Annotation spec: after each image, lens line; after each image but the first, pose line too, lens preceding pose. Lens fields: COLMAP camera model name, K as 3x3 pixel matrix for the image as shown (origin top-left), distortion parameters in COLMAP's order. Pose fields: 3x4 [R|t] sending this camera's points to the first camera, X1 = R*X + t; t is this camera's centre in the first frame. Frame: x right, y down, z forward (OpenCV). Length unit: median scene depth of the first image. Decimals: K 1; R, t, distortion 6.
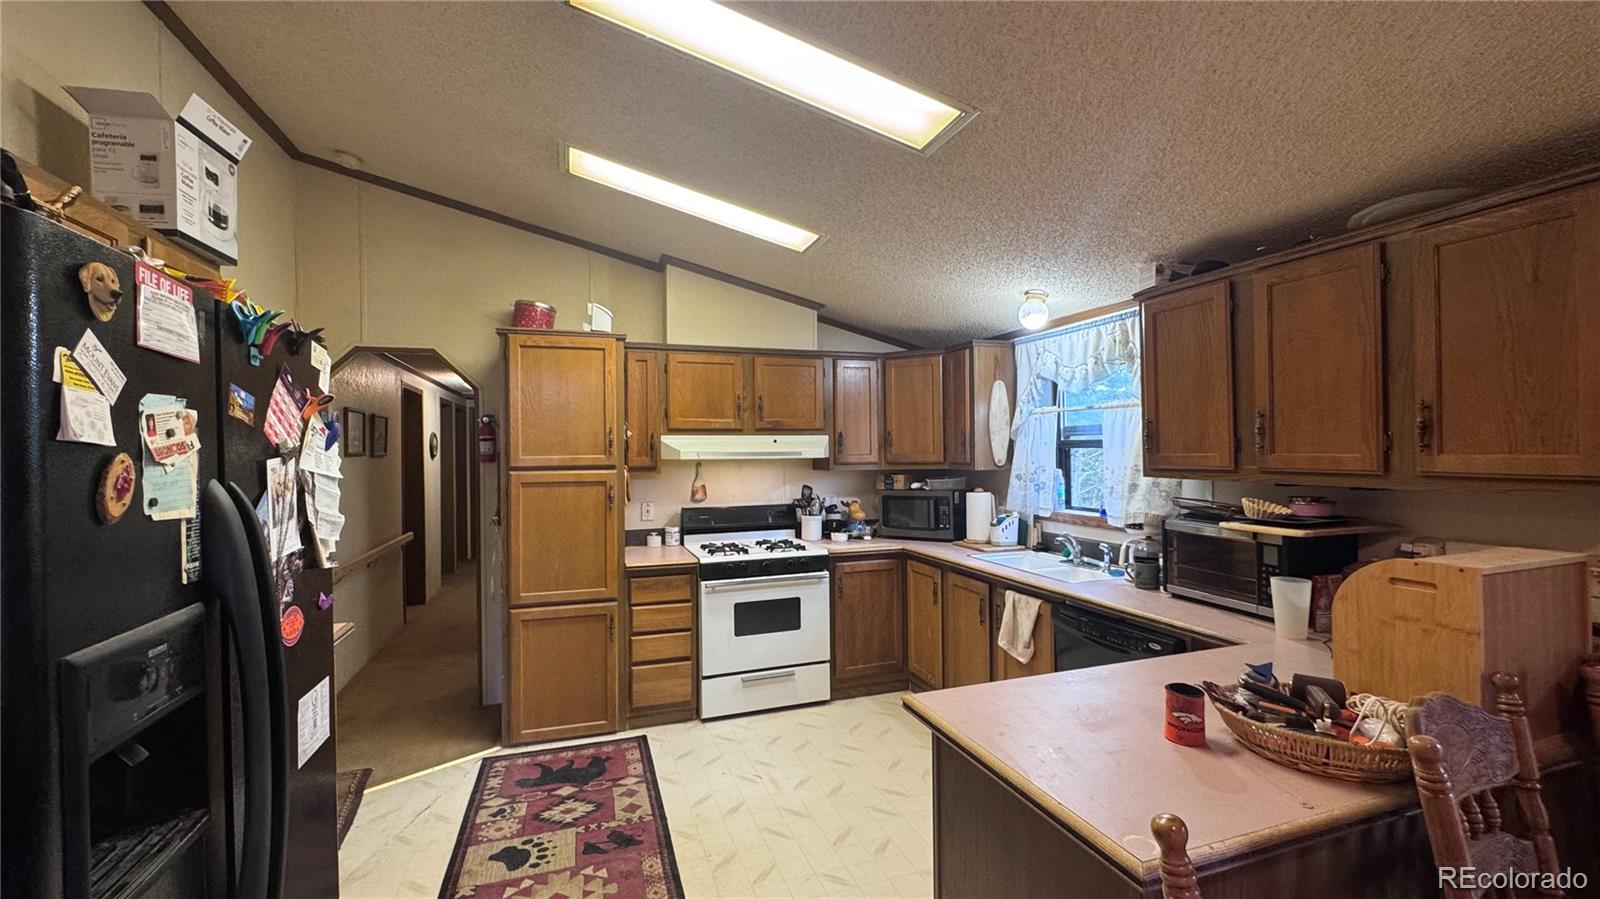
lens RADIAL K [[656.7, 0, 800.3], [0, 656.7, 447.2], [0, 0, 1]] dist [-0.003488, 0.000296]
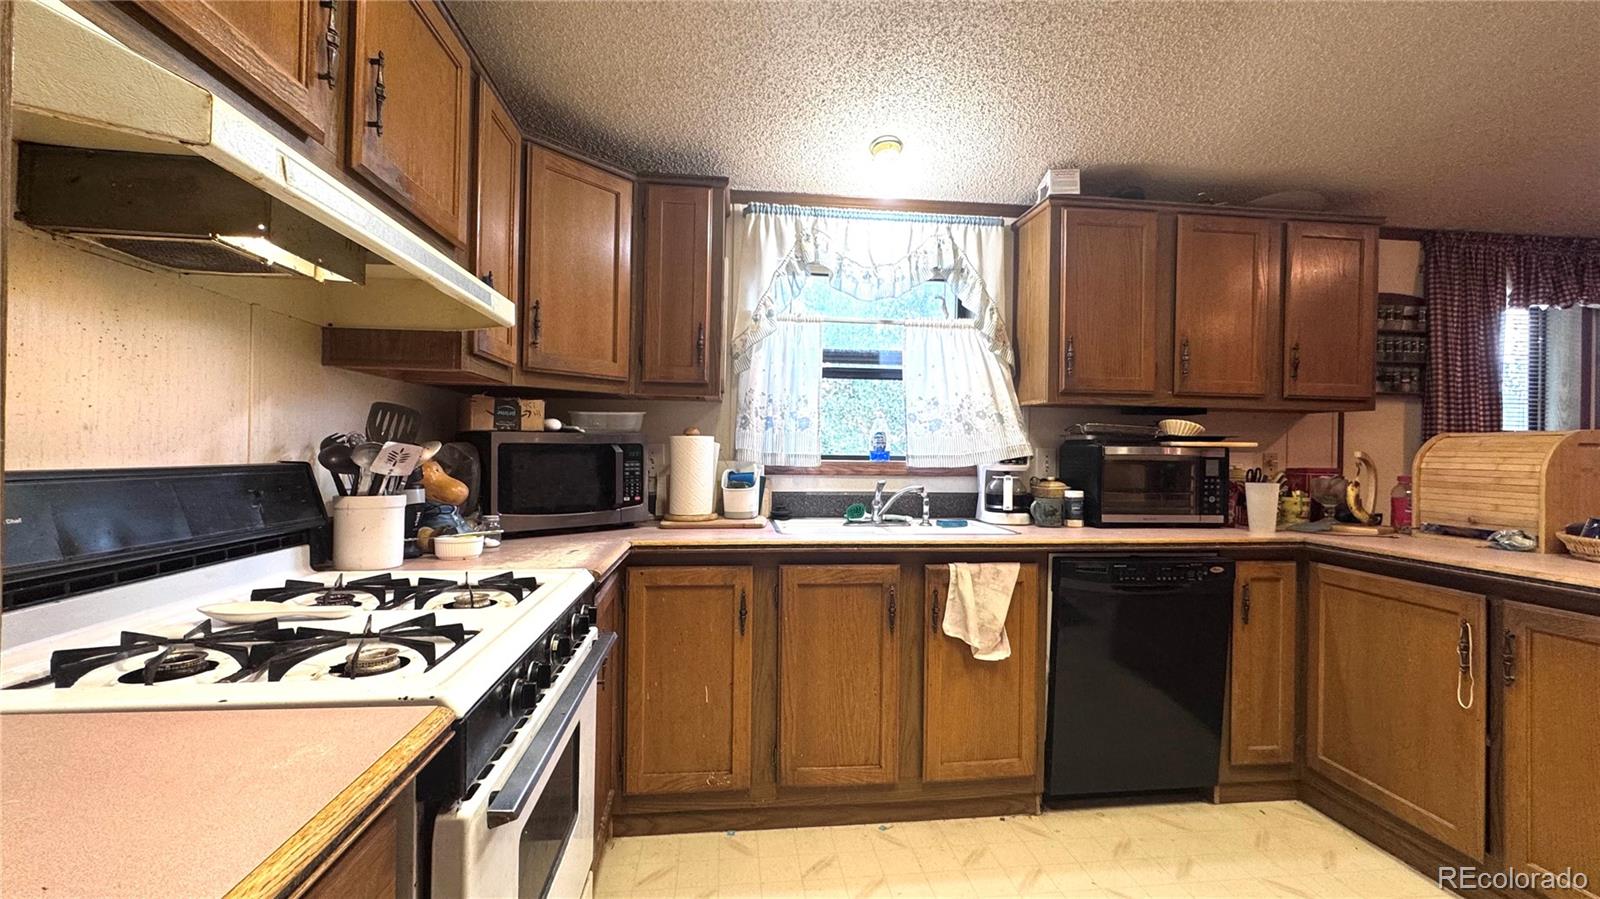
lens RADIAL K [[656.7, 0, 795.1], [0, 656.7, 450.3], [0, 0, 1]] dist [-0.003488, 0.000296]
pose [[0.218217, 0.019713, 0.975701, -0.340098], [-0.020443, 0.999669, -0.015625, 0.105023], [-0.975686, -0.016537, 0.218548, 0.917206]]
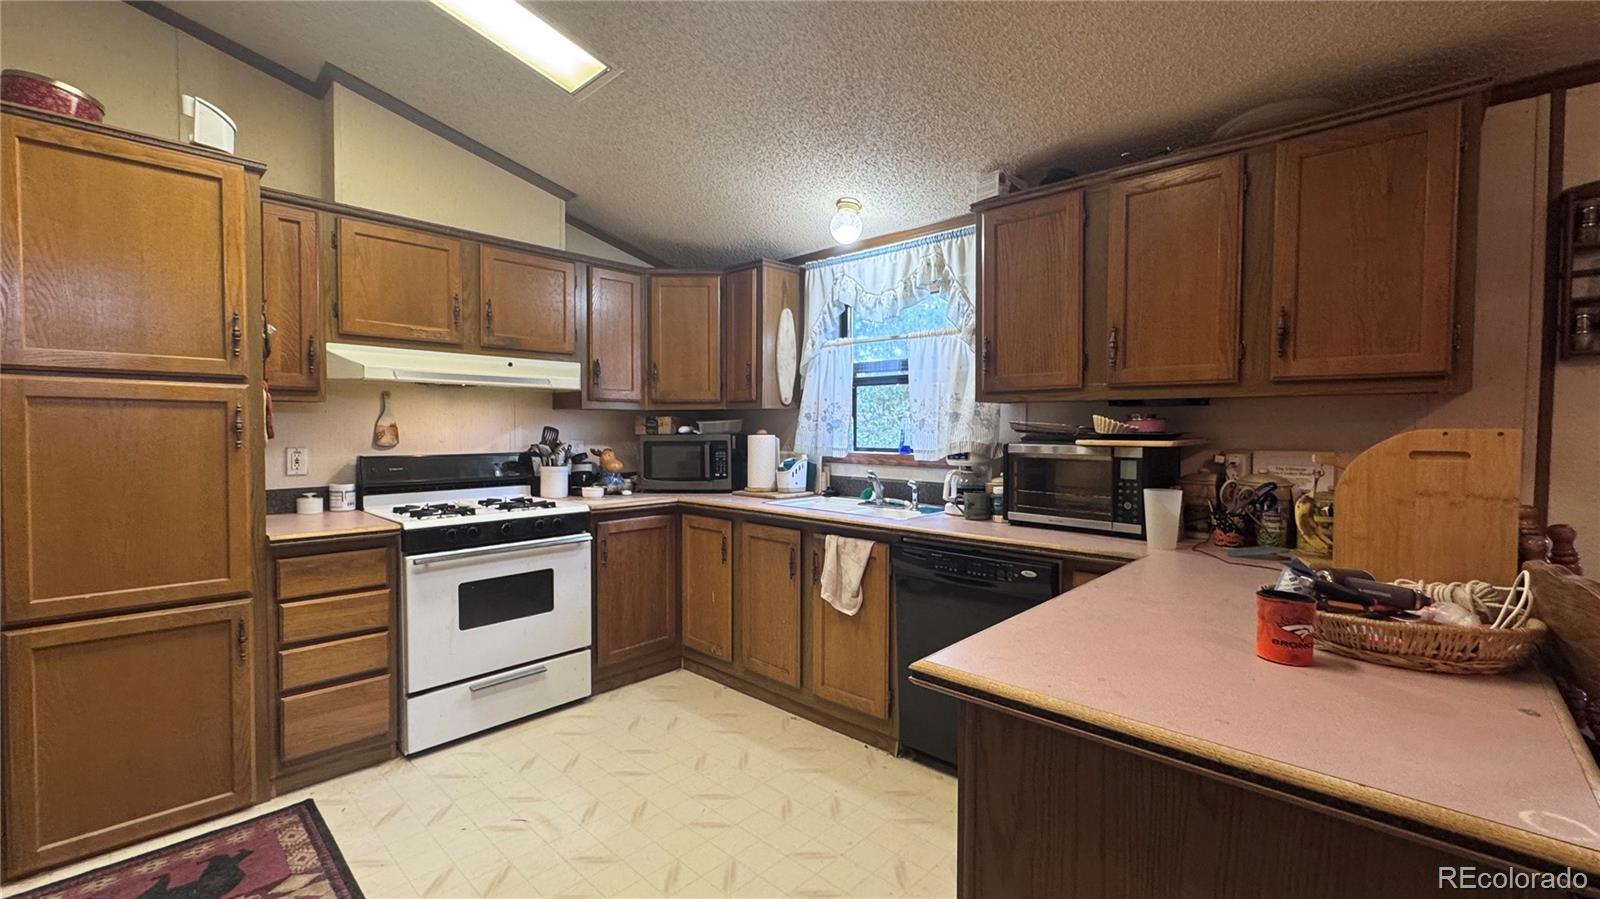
lens RADIAL K [[656.7, 0, 799.0], [0, 656.7, 447.9], [0, 0, 1]] dist [-0.003488, 0.000296]
pose [[0.886328, -0.000409, 0.463058, -0.110582], [-0.015355, 0.999424, 0.030273, 0.069402], [-0.462804, -0.033941, 0.885811, 0.226056]]
